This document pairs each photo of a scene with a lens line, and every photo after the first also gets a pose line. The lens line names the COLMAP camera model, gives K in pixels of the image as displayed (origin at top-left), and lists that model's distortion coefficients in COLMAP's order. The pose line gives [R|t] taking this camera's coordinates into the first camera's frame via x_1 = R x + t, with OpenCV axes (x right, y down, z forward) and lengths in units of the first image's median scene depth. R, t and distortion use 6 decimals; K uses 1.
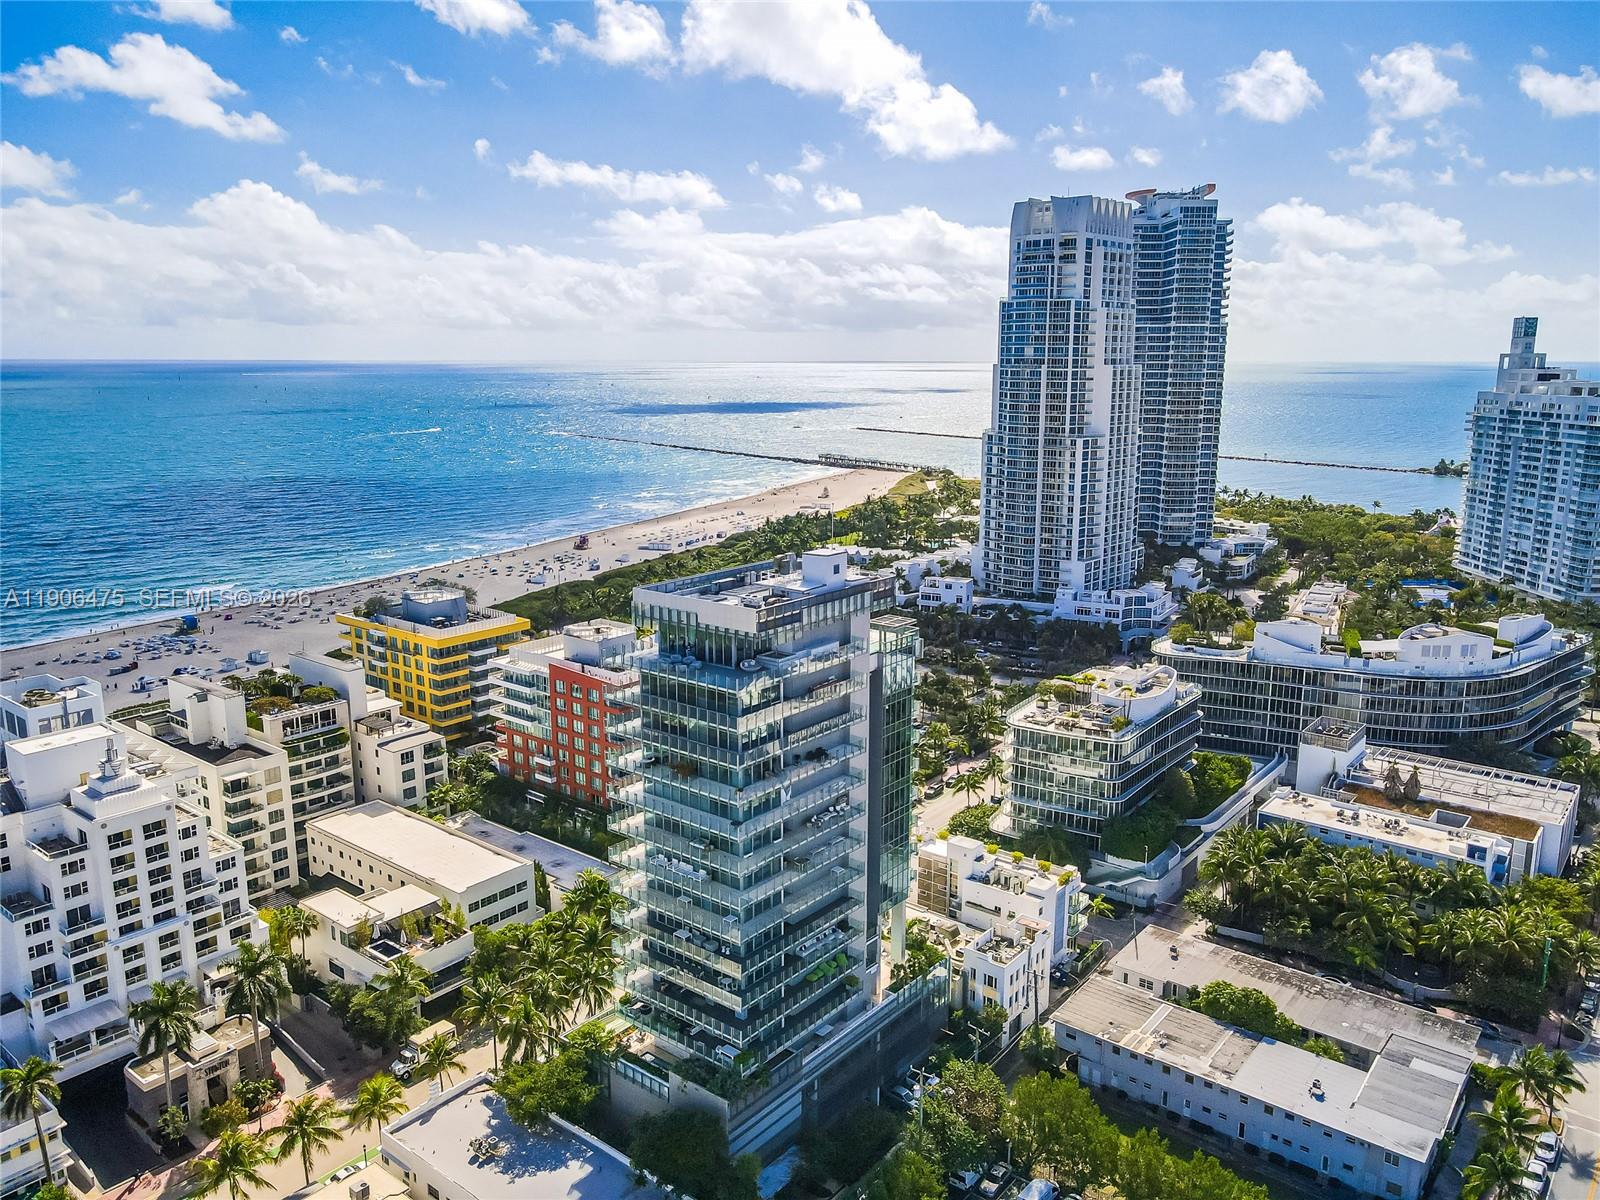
lens RADIAL K [[1166.2, 0, 811.3], [0, 1166.2, 603.9], [0, 0, 1]] dist [0.002805, 0.011497]
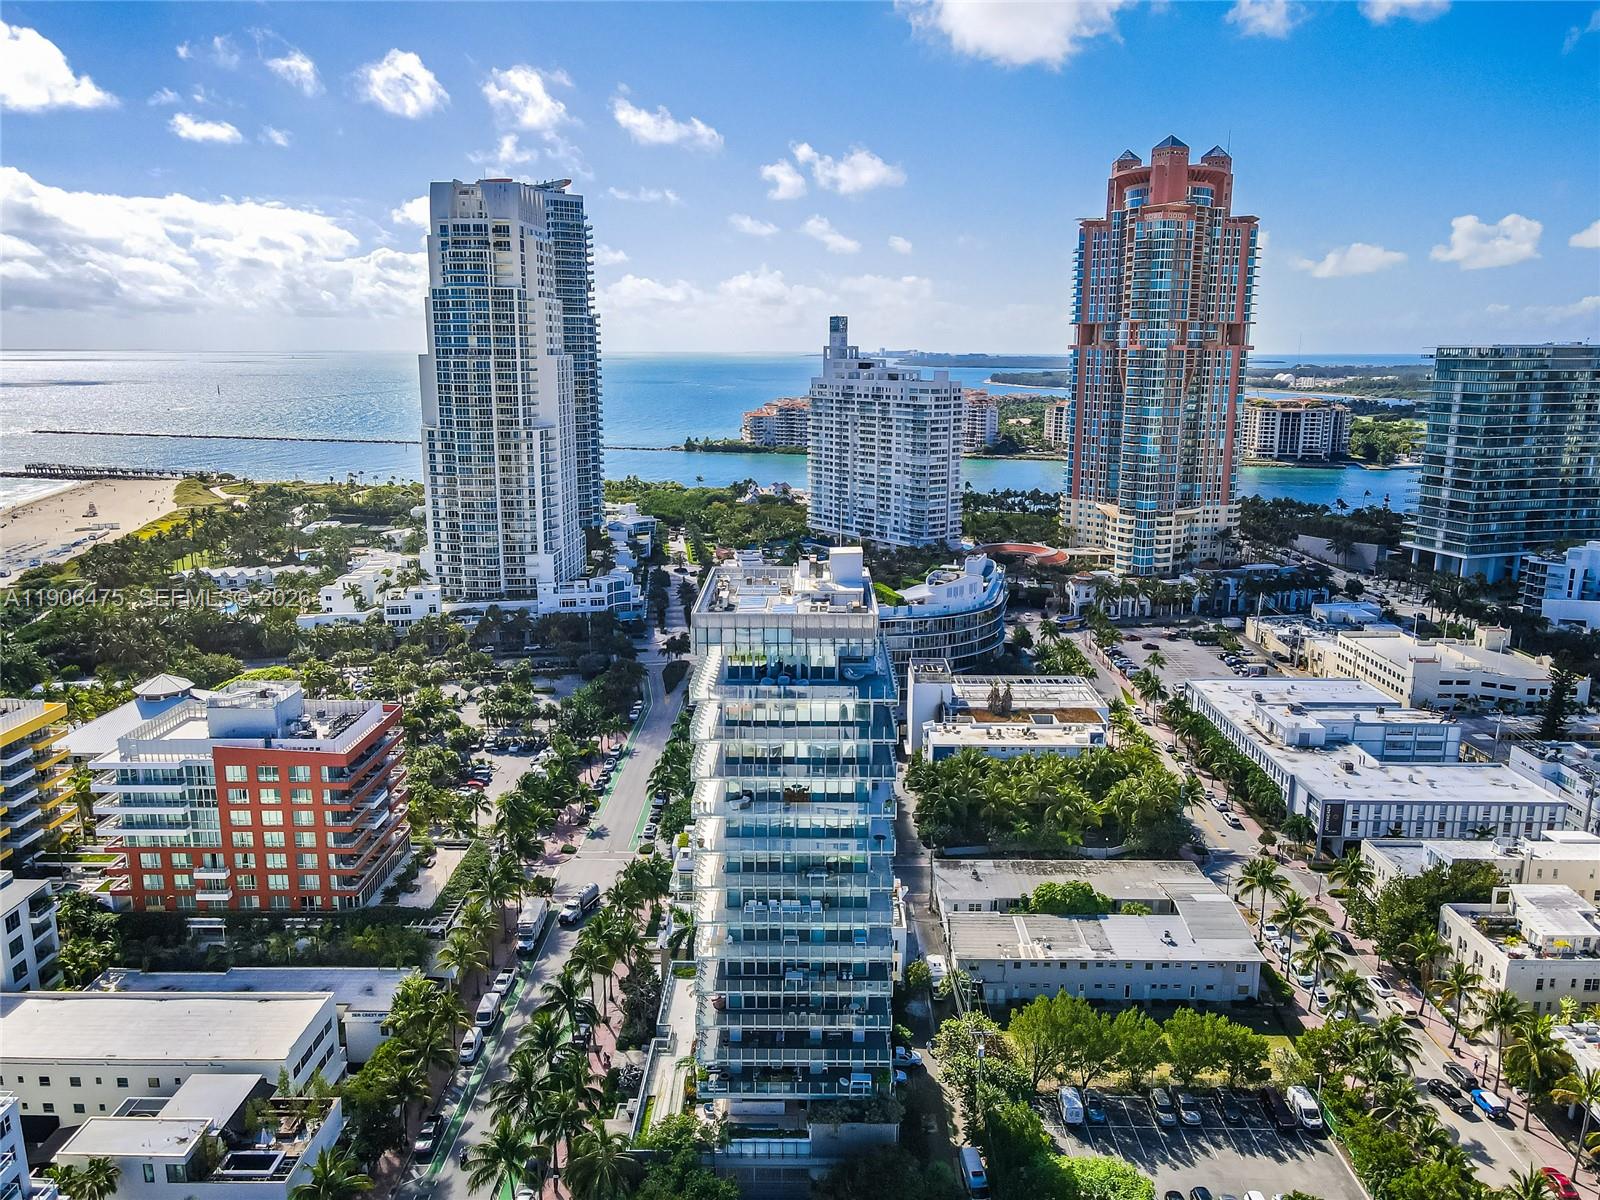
lens RADIAL K [[1166.2, 0, 811.3], [0, 1166.2, 603.9], [0, 0, 1]] dist [0.002805, 0.011497]
pose [[0.784237, -0.130953, 0.606485, -0.203430], [0.125675, 0.990738, 0.051413, -0.017739], [-0.607600, 0.035900, 0.793431, 0.081370]]
